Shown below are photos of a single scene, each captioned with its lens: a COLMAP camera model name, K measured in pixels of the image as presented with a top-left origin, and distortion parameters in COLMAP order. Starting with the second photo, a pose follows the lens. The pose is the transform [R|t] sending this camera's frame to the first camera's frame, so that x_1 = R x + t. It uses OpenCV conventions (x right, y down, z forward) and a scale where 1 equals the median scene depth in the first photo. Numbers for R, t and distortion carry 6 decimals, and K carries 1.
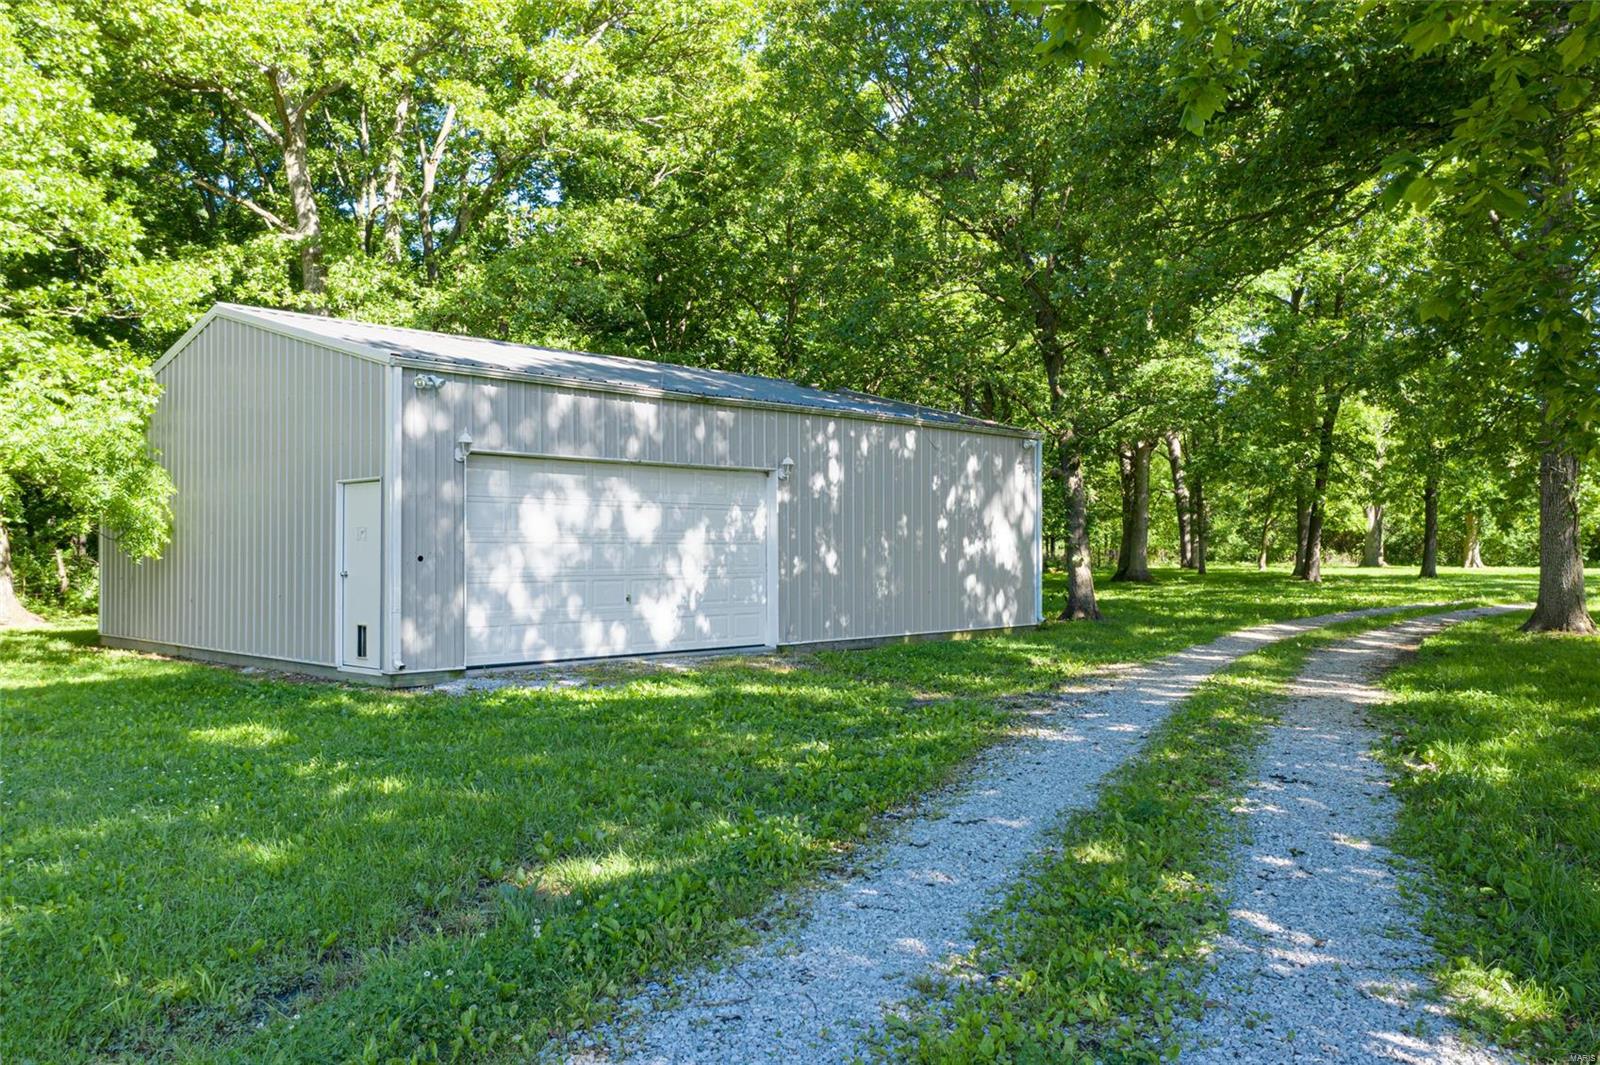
lens RADIAL K [[1262.1, 0, 788.5], [0, 1262.1, 532.8], [0, 0, 1]] dist [-0.005829, -0.009157]
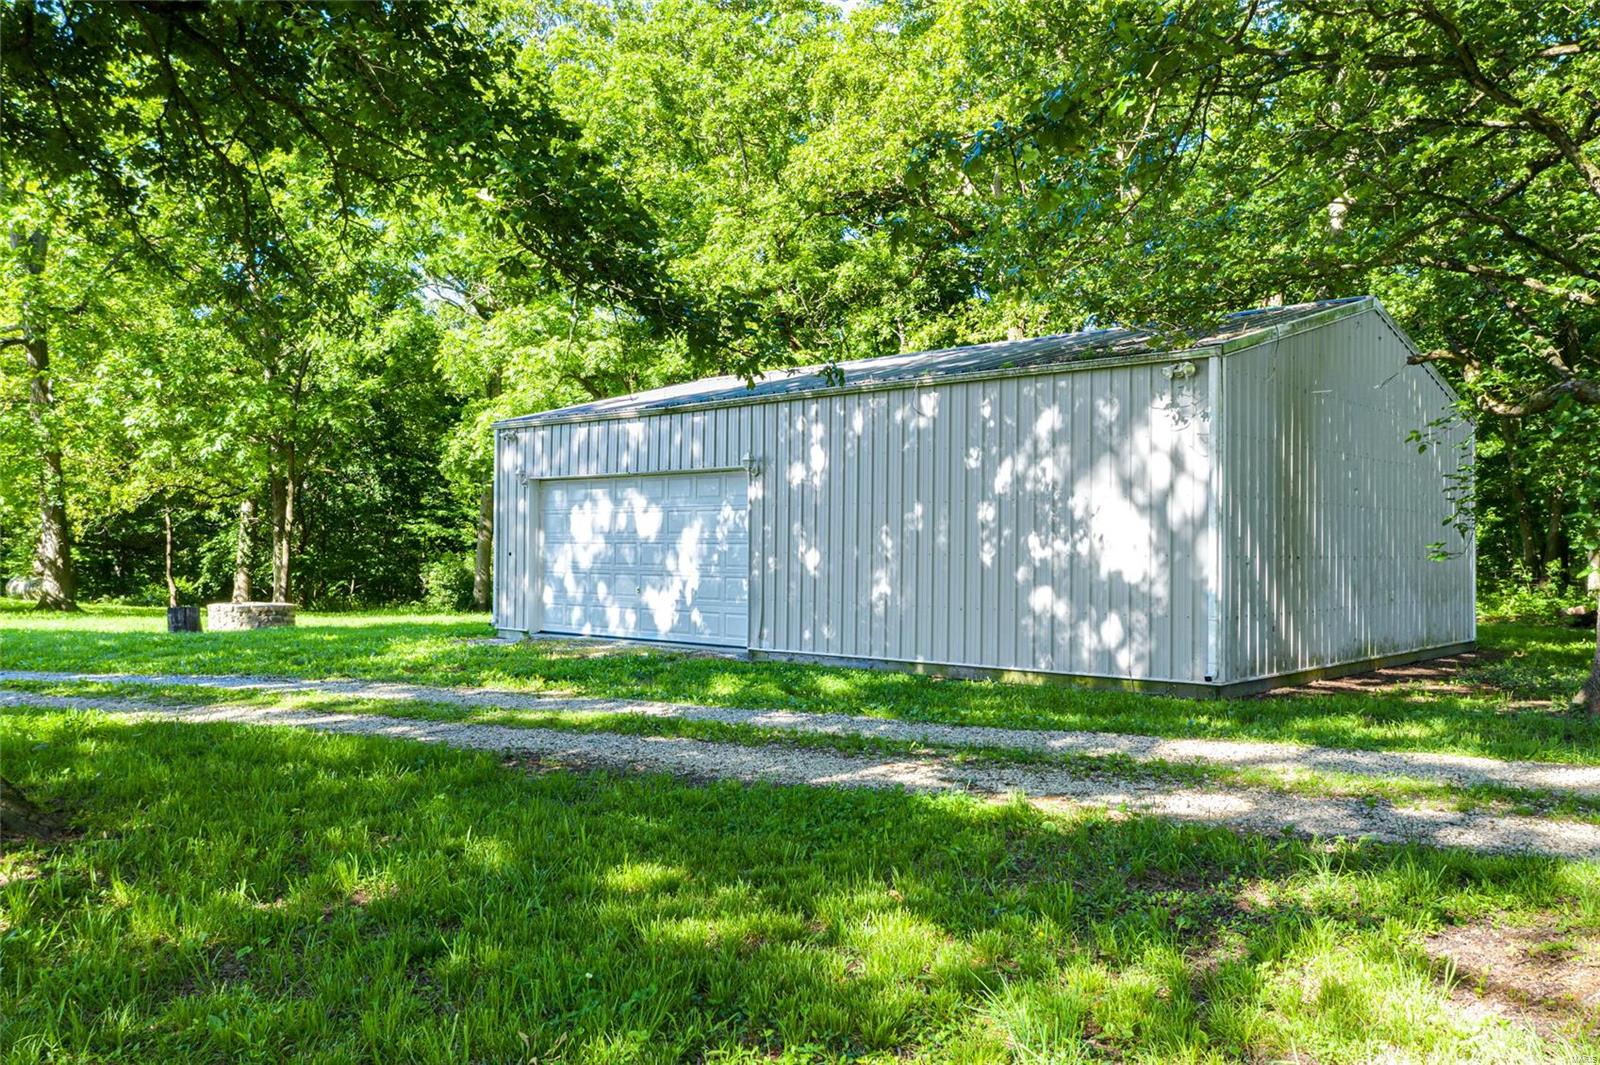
lens RADIAL K [[1262.1, 0, 788.5], [0, 1262.1, 532.8], [0, 0, 1]] dist [-0.005829, -0.009157]
pose [[0.020298, -0.035027, -0.999180, 0.929895], [-0.014139, 0.999276, -0.035317, 0.034751], [0.999694, 0.014844, 0.019788, 0.985321]]
